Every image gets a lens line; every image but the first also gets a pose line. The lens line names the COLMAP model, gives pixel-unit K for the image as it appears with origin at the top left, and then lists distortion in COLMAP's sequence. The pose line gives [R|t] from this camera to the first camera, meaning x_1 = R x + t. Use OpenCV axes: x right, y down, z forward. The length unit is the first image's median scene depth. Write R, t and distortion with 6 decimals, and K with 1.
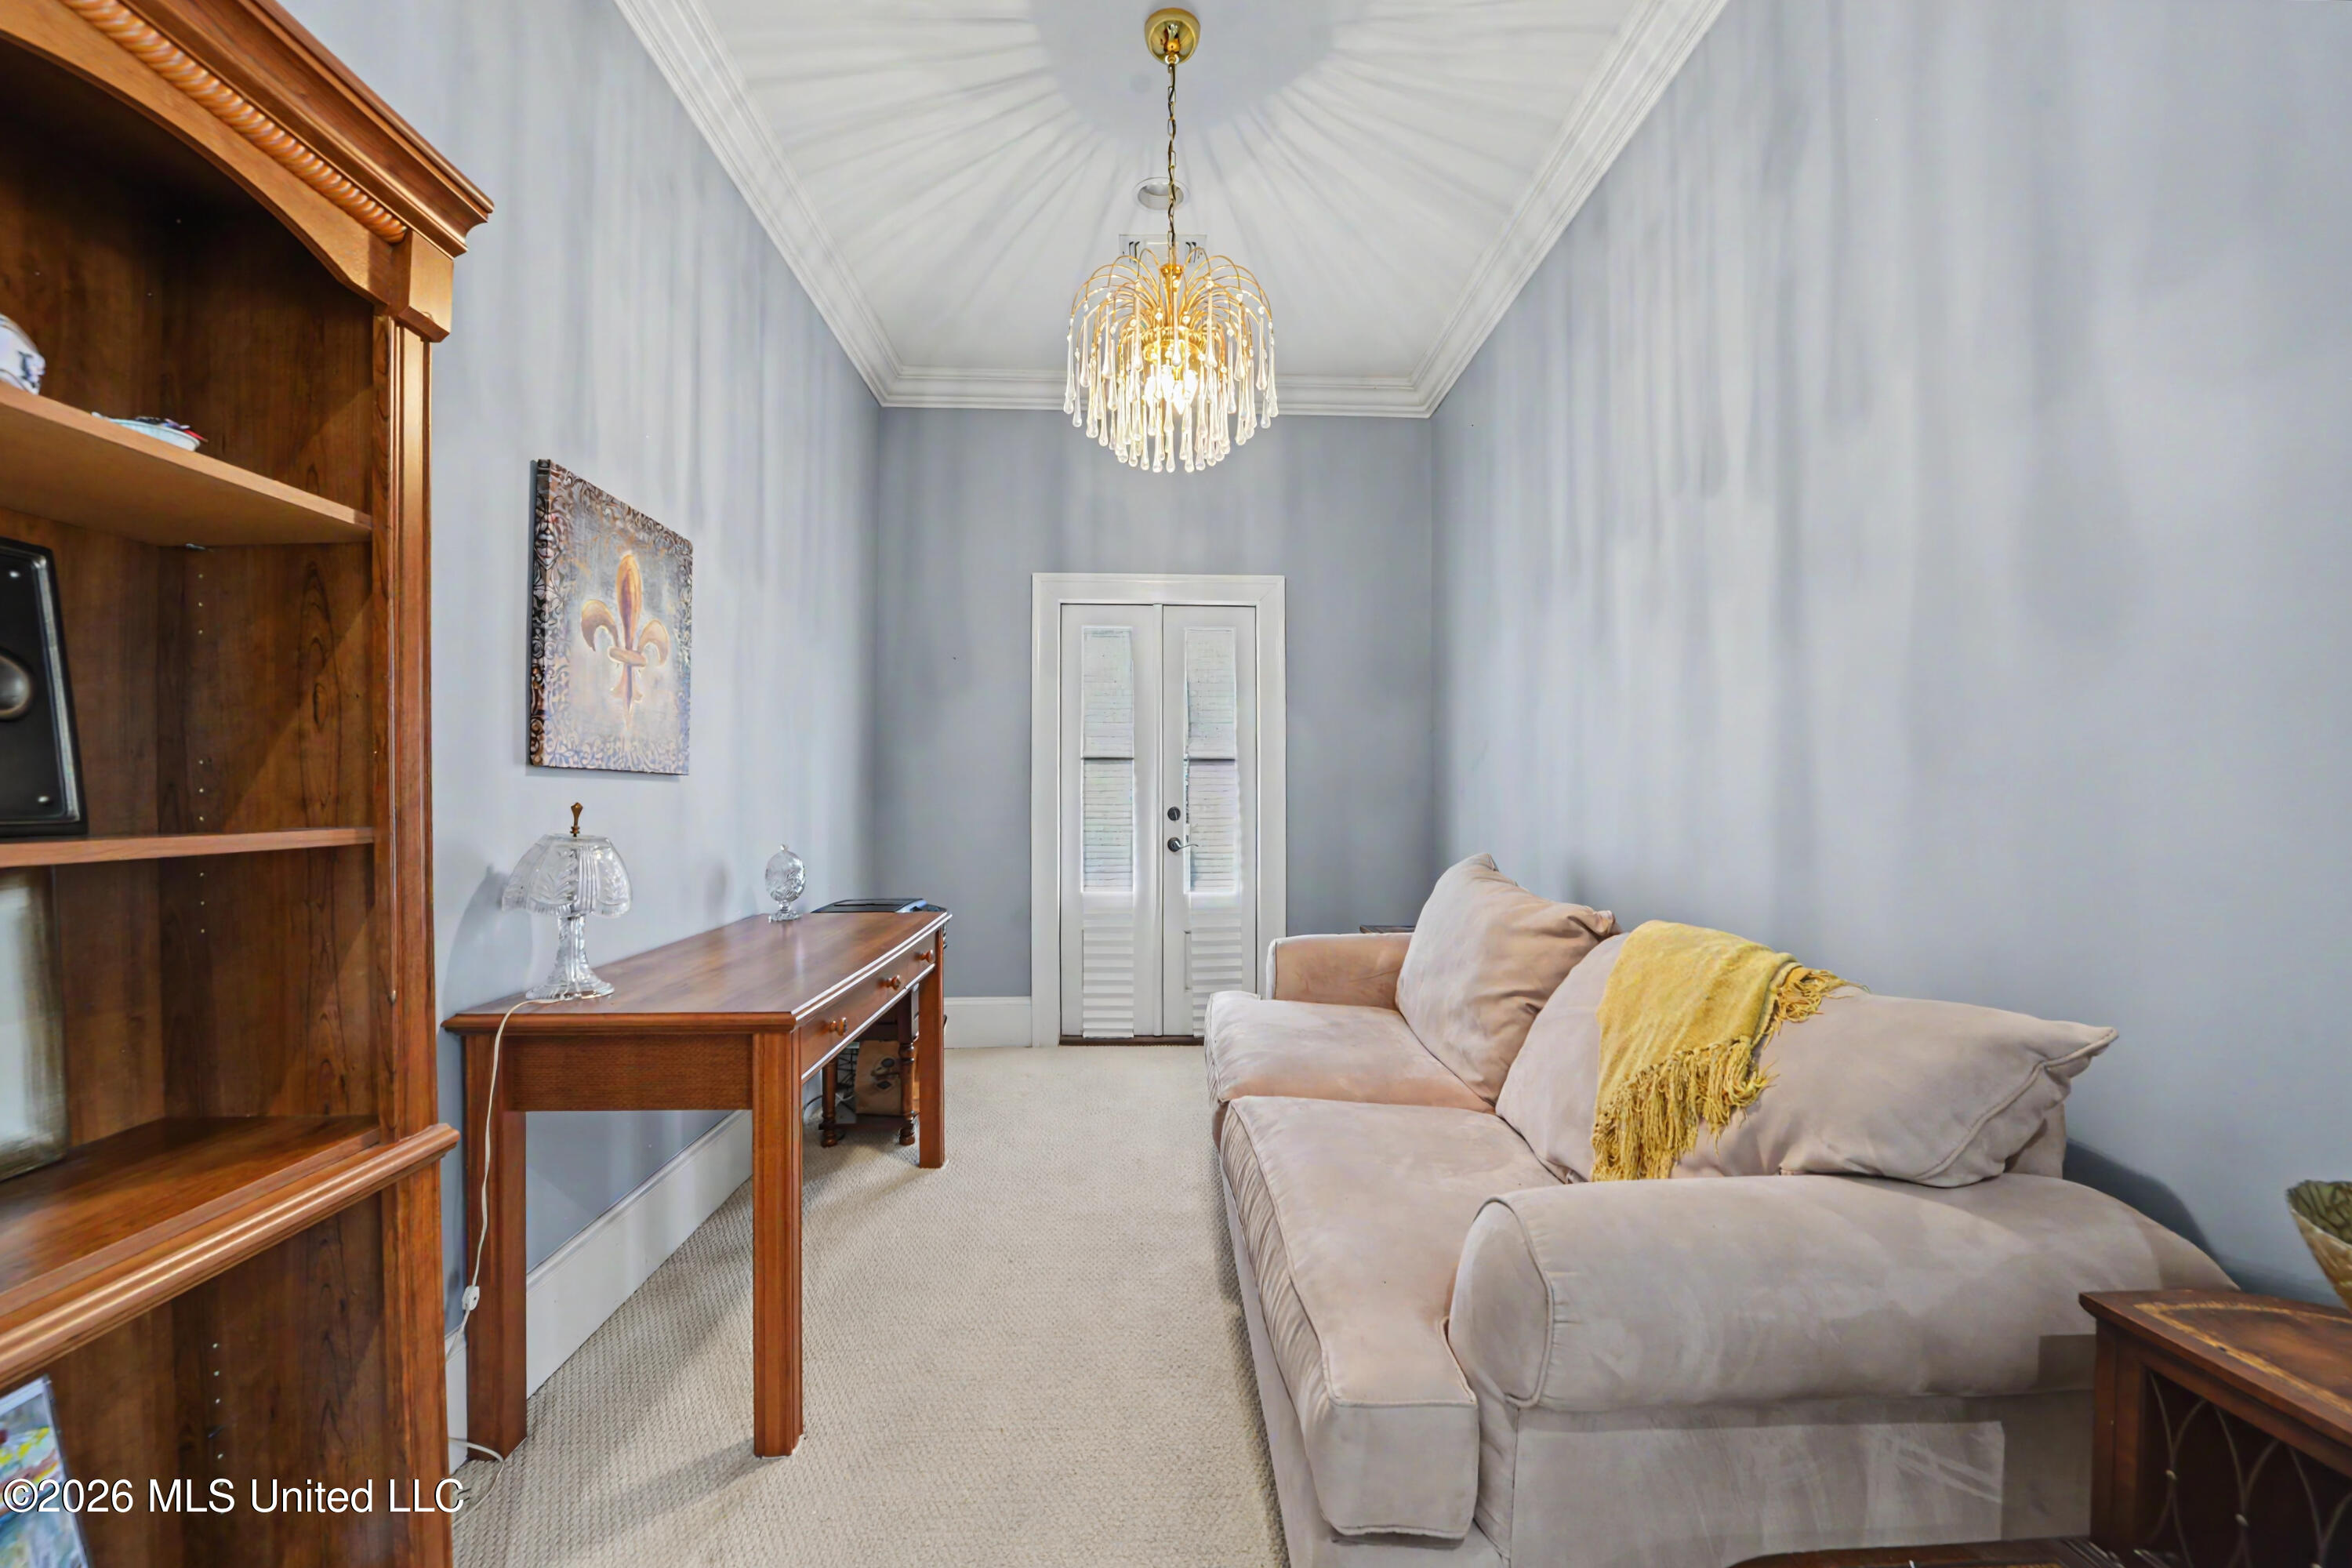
lens RADIAL K [[954.7, 0, 1180.1], [0, 954.7, 791.1], [0, 0, 1]] dist [-0.019919, -0.000561]
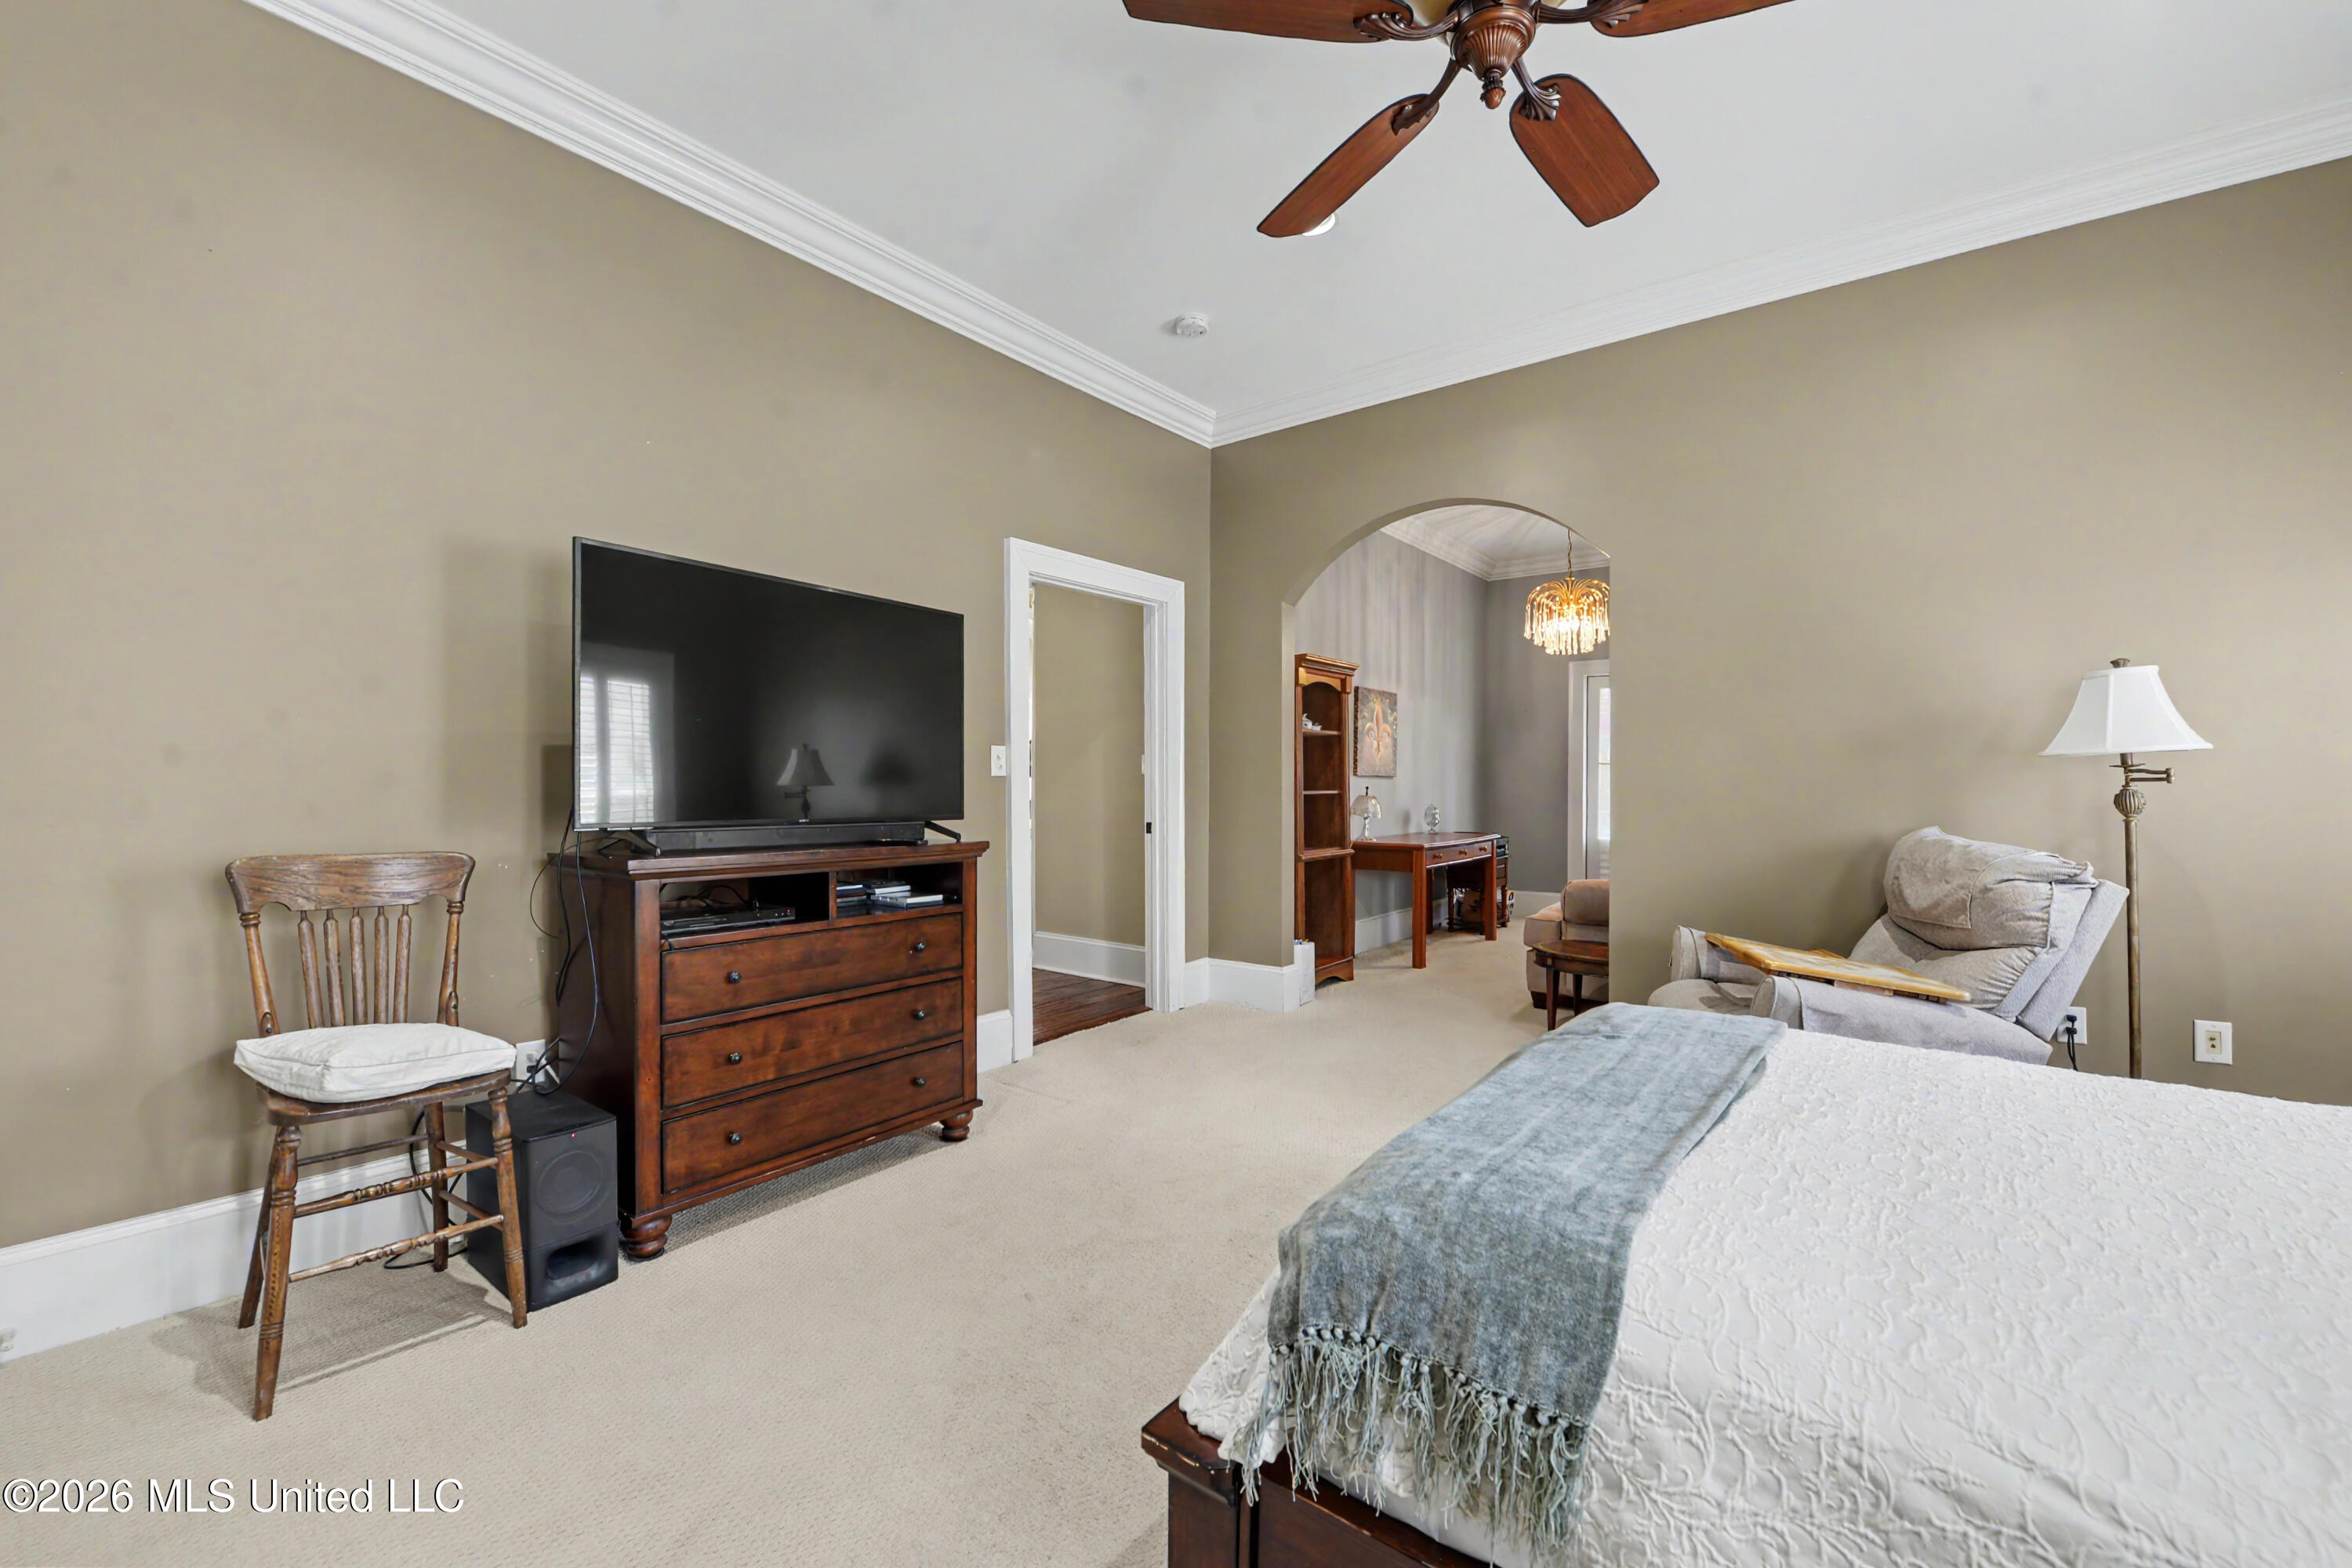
lens RADIAL K [[954.7, 0, 1181.0], [0, 954.7, 783.0], [0, 0, 1]] dist [-0.019919, -0.000561]
pose [[0.762600, -0.001659, -0.646869, 0.891733], [0.002291, 0.999997, 0.000137, -0.001079], [0.646867, -0.001586, 0.762601, -1.696853]]
